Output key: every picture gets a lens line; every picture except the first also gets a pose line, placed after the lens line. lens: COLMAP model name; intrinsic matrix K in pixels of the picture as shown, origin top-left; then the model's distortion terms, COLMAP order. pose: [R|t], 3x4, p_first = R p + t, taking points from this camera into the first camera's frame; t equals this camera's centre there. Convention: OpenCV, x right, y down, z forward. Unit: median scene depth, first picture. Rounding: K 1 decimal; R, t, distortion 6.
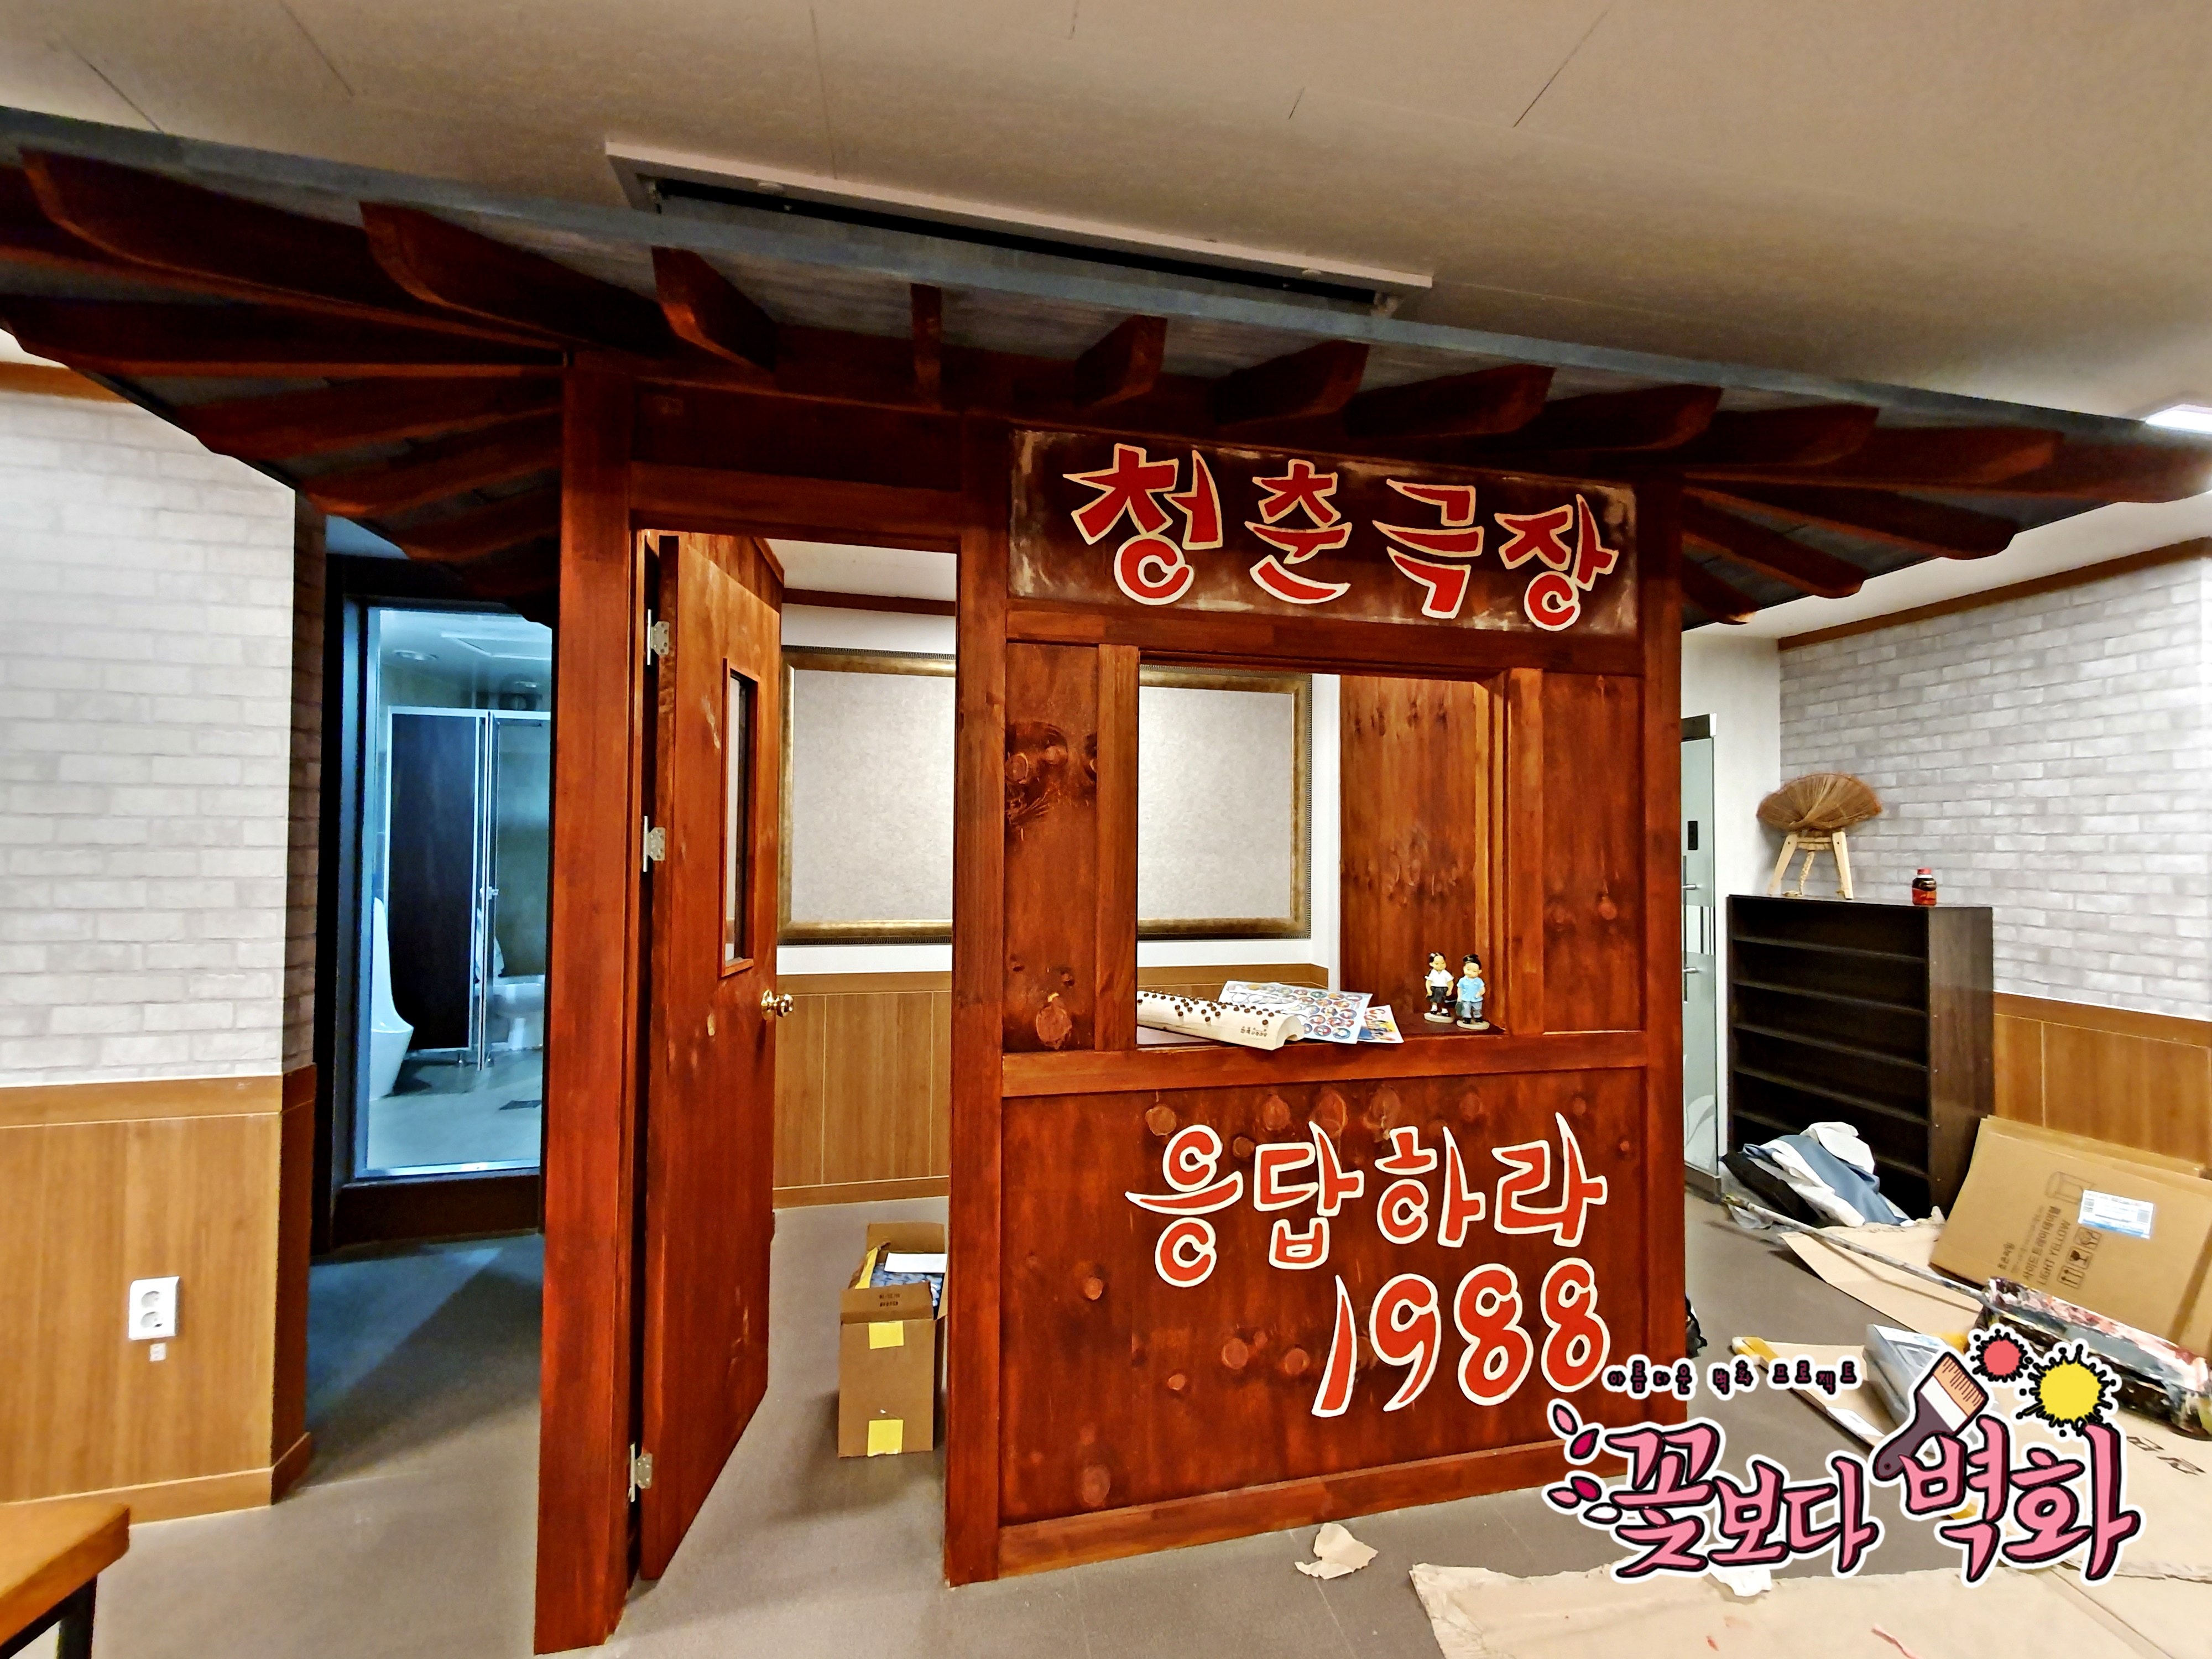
lens RADIAL K [[888.8, 0, 1112.5], [0, 888.8, 830.9], [0, 0, 1]] dist [0.012748, -0.001349]
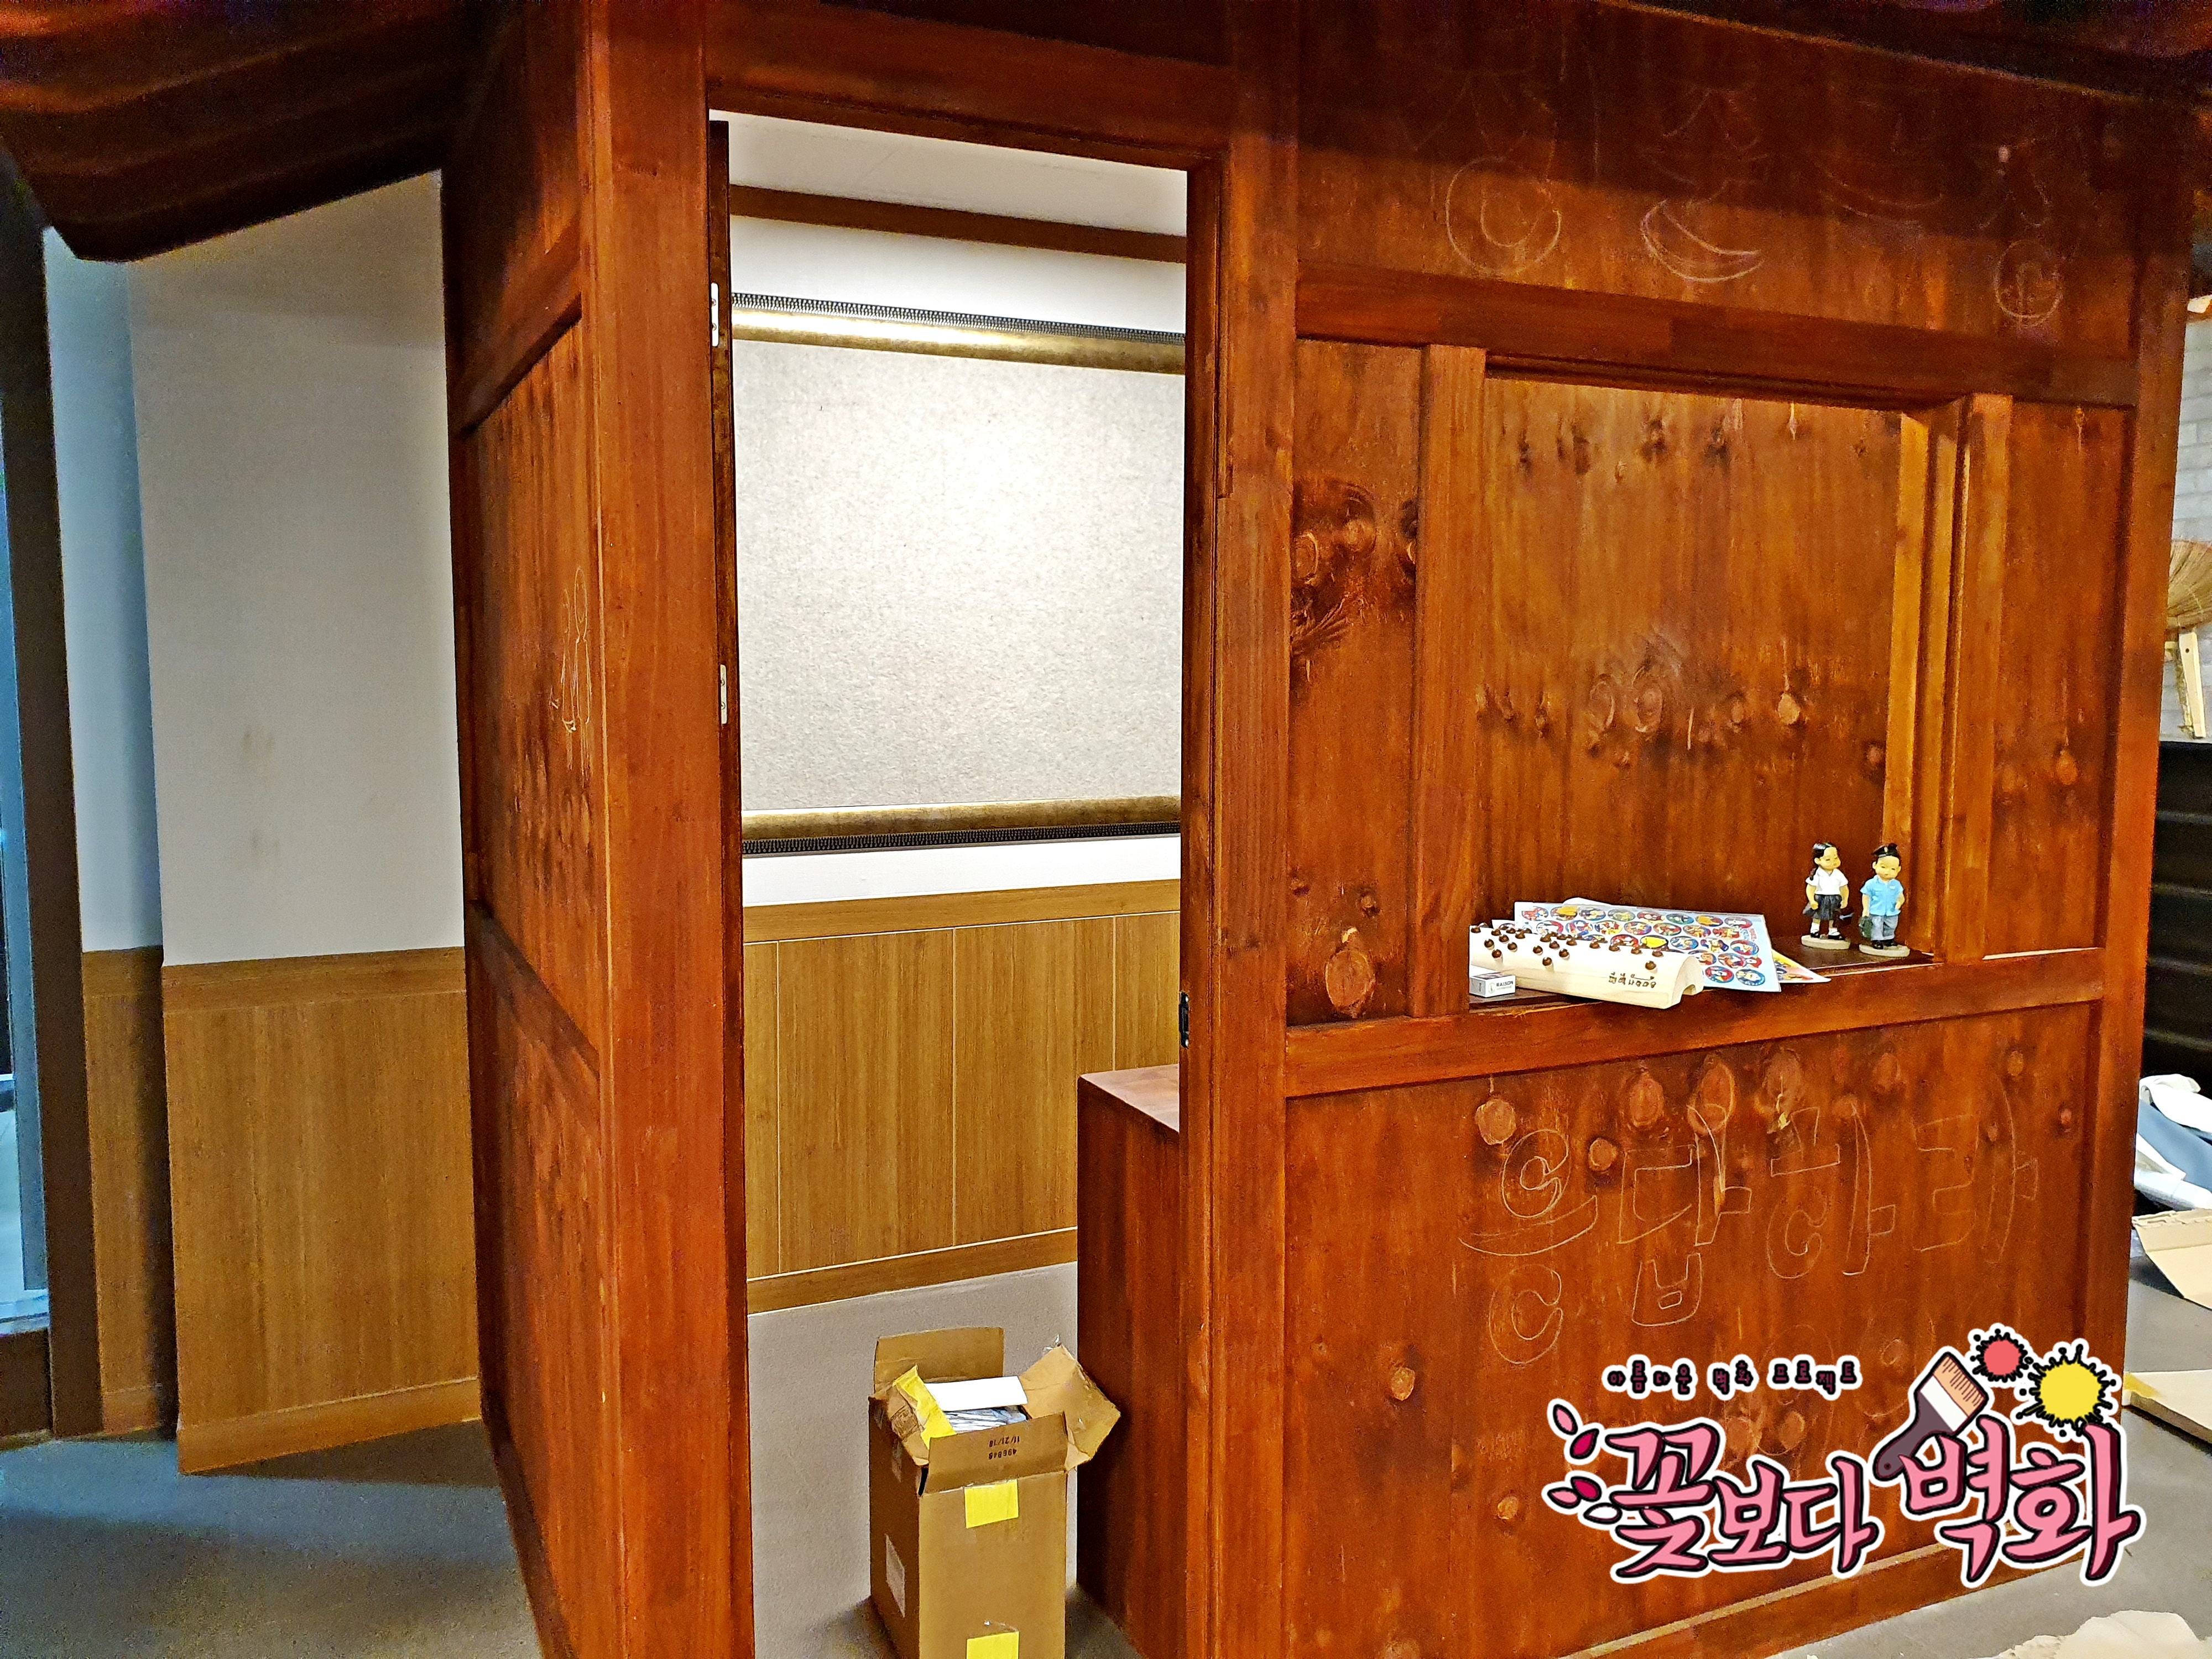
lens RADIAL K [[1738.1, 0, 1105.2], [0, 1738.1, 824.4], [0, 0, 1]] dist [0.039682, -0.051022]
pose [[0.975027, -0.029278, 0.220147, -0.451382], [0.002851, 0.992841, 0.119413, -0.029843], [-0.222067, -0.115803, 0.968130, -0.106021]]
